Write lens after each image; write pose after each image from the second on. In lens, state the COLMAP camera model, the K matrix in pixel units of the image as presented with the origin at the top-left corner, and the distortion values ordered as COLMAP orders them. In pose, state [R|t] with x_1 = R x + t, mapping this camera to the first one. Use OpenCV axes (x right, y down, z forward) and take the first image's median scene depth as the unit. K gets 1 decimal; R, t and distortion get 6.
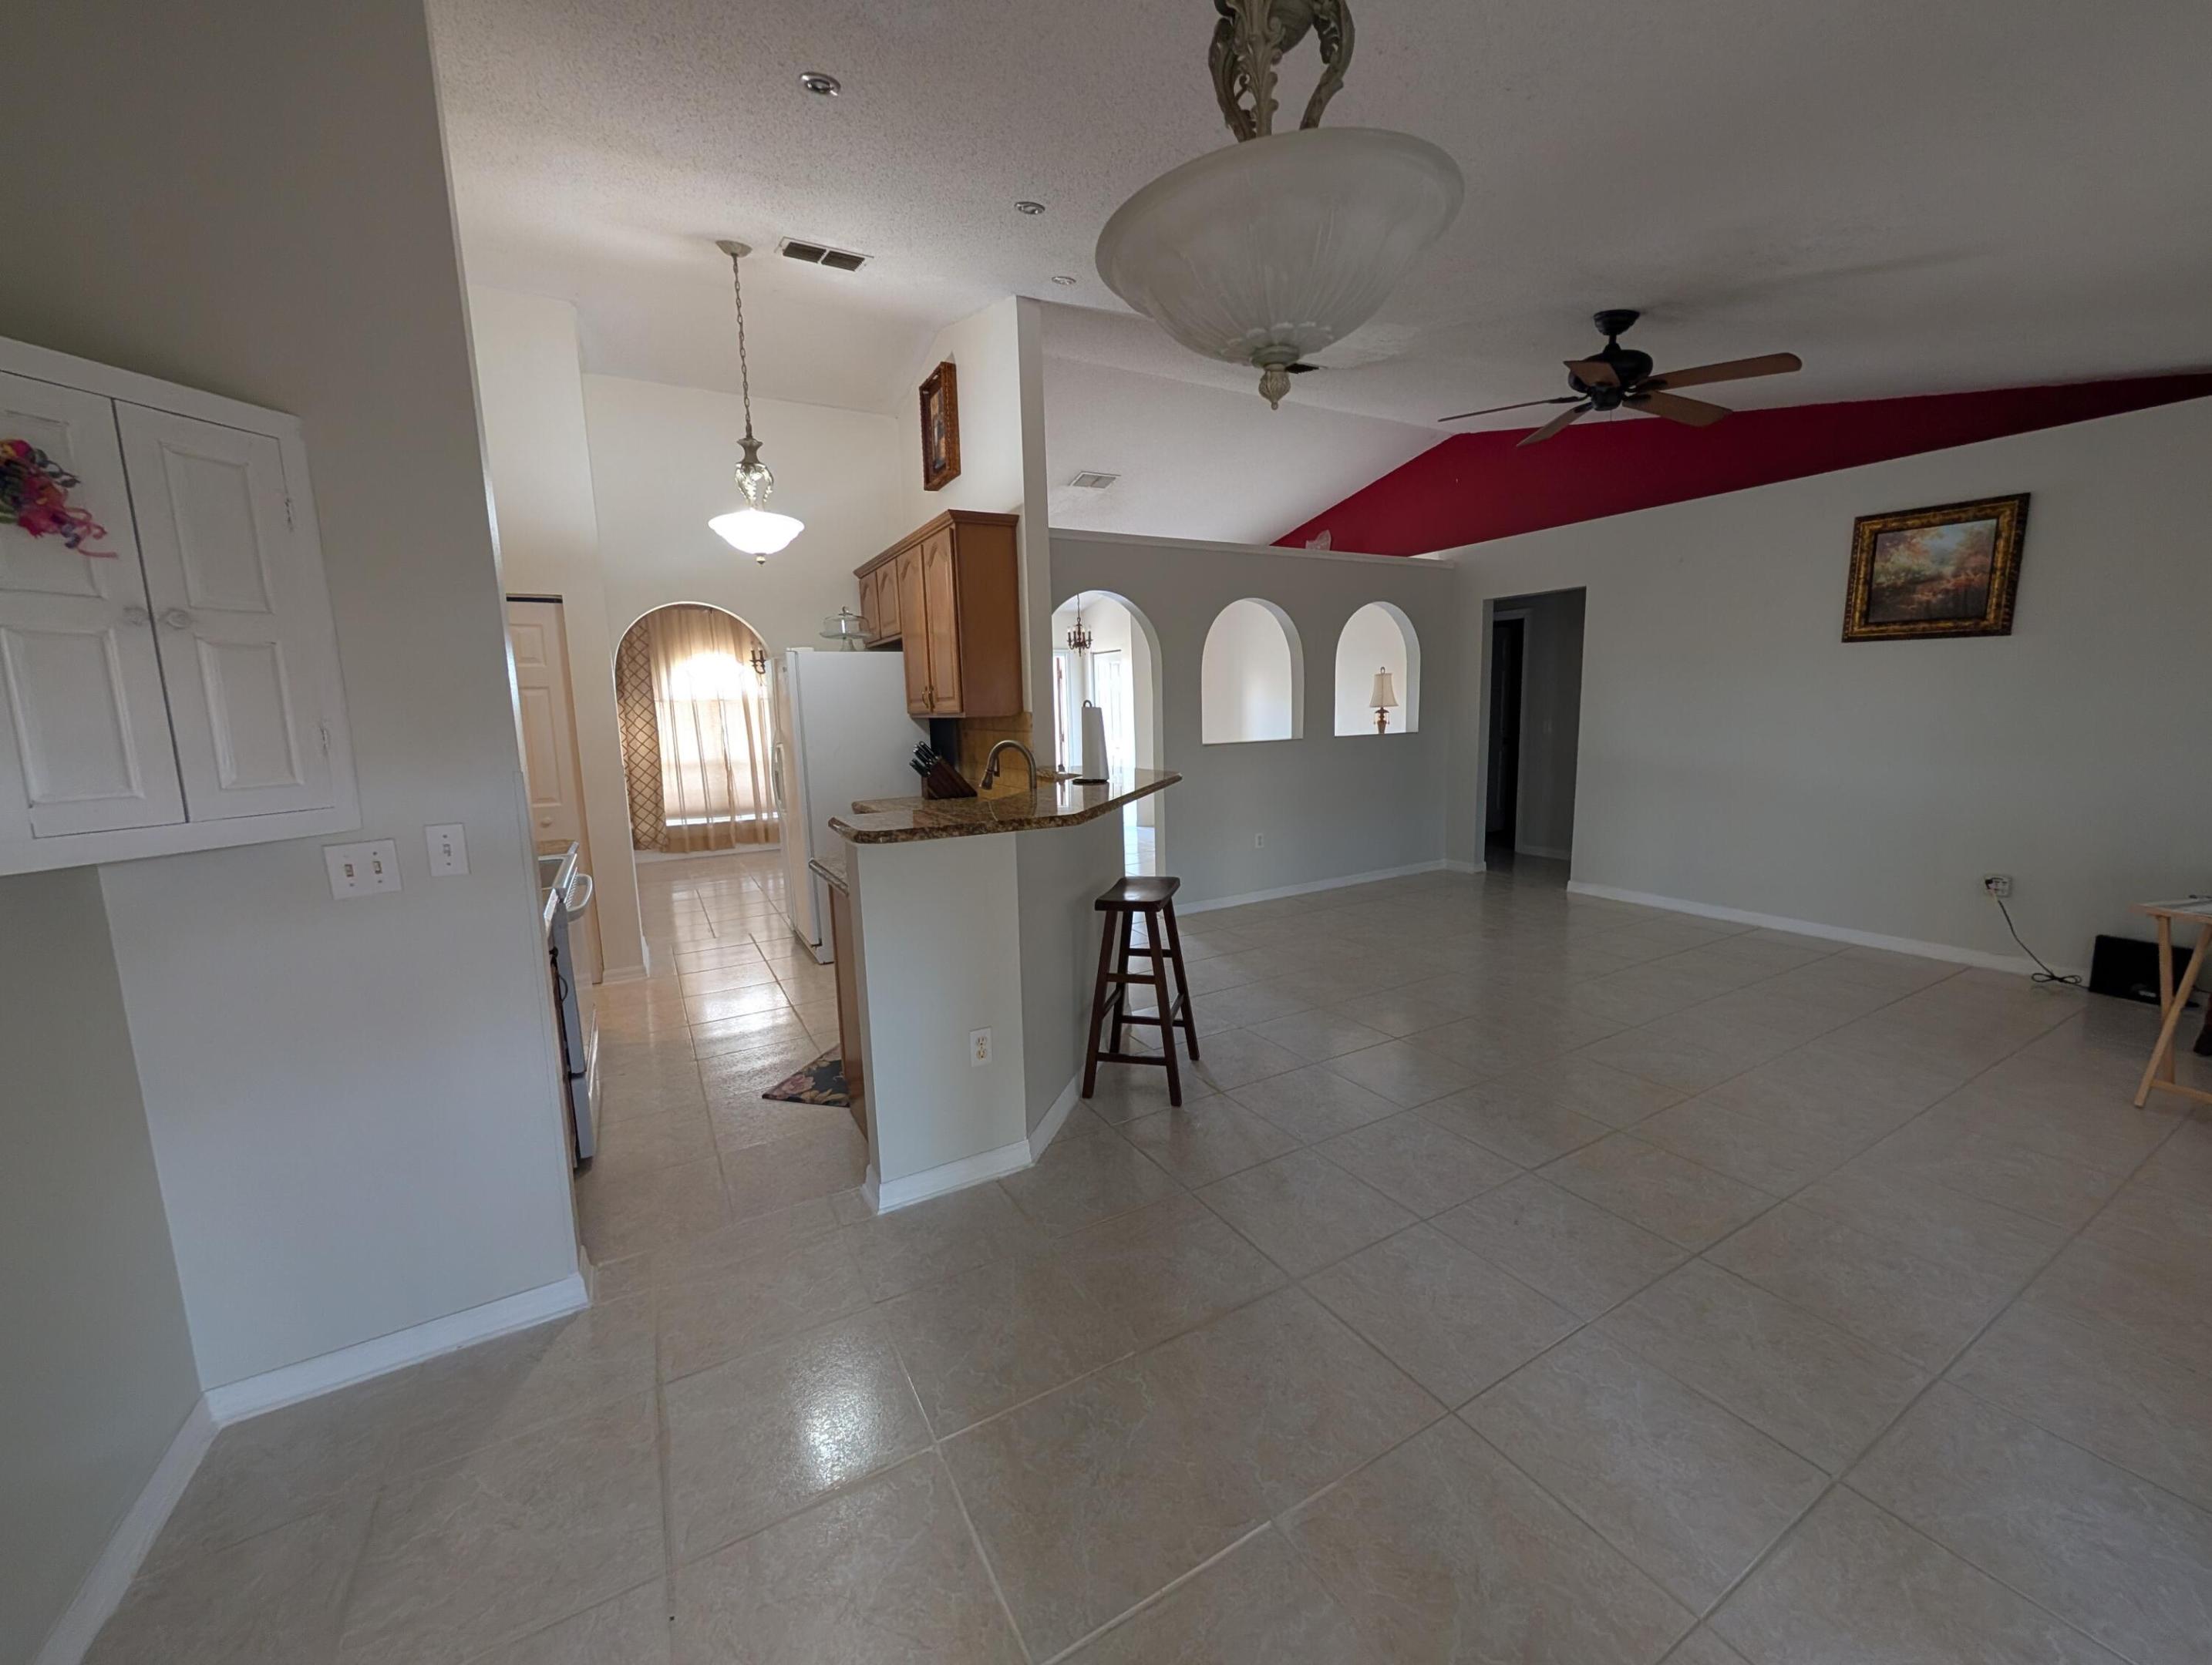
lens RADIAL K [[844.9, 0, 1106.0], [0, 844.9, 832.5], [0, 0, 1]] dist [0.001156, 0.000397]
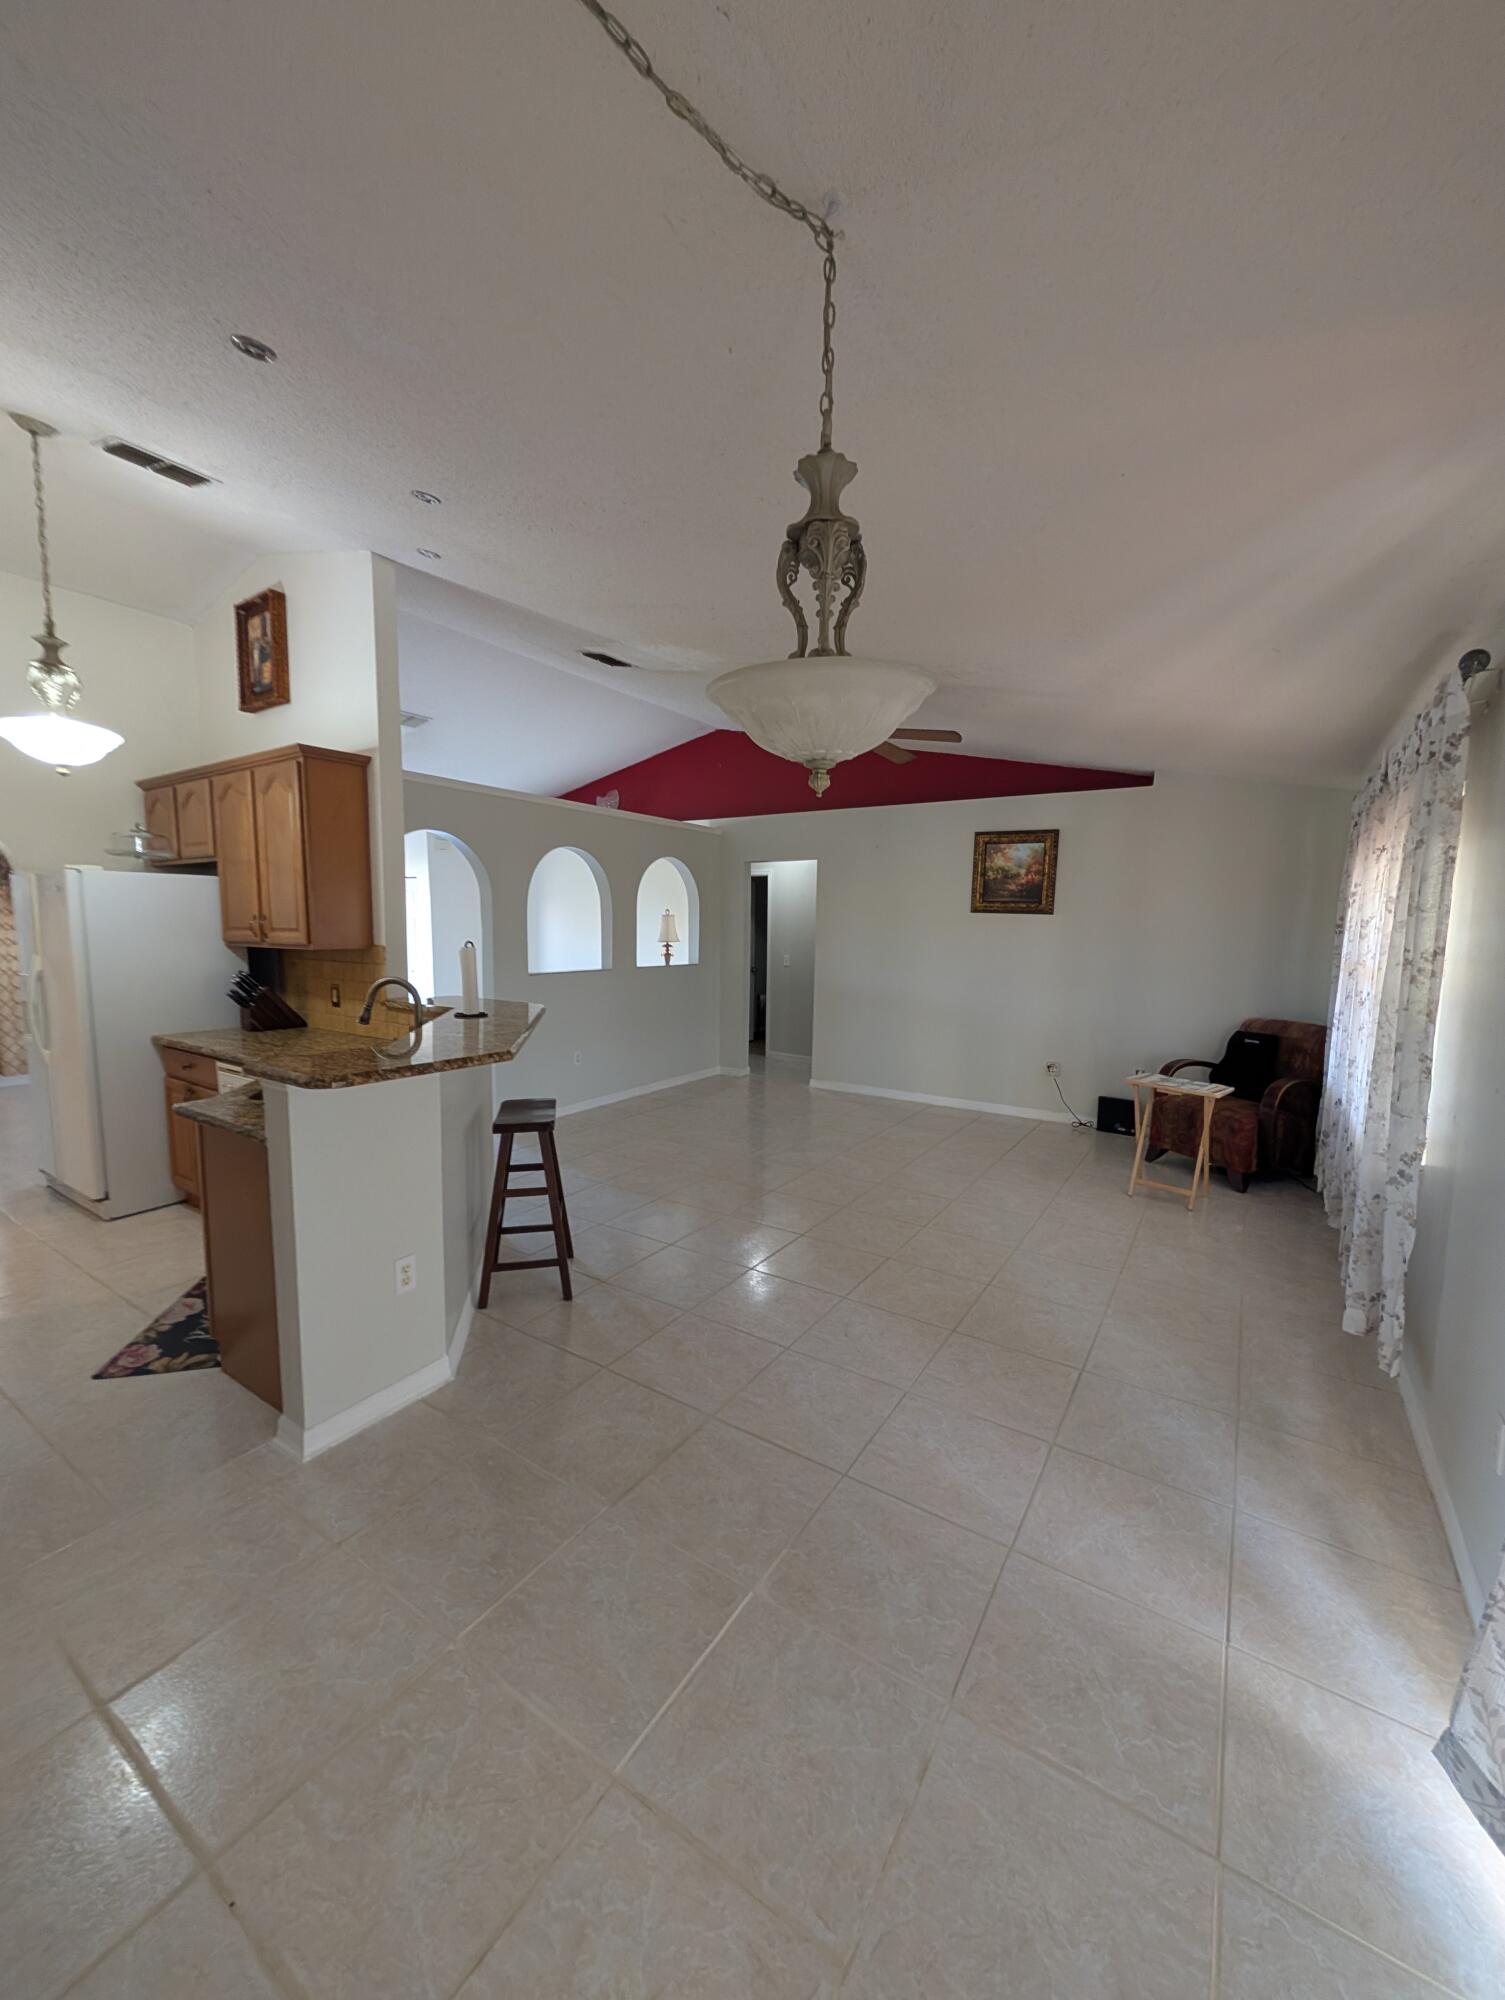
lens RADIAL K [[764.0, 0, 750.4], [0, 764.0, 1015.6], [0, 0, 1]] dist [0.001156, 0.000397]
pose [[0.889801, -0.016474, 0.456051, -0.123436], [0.033142, 0.999042, -0.028575, -0.016593], [-0.455143, 0.040540, 0.889495, -0.033503]]
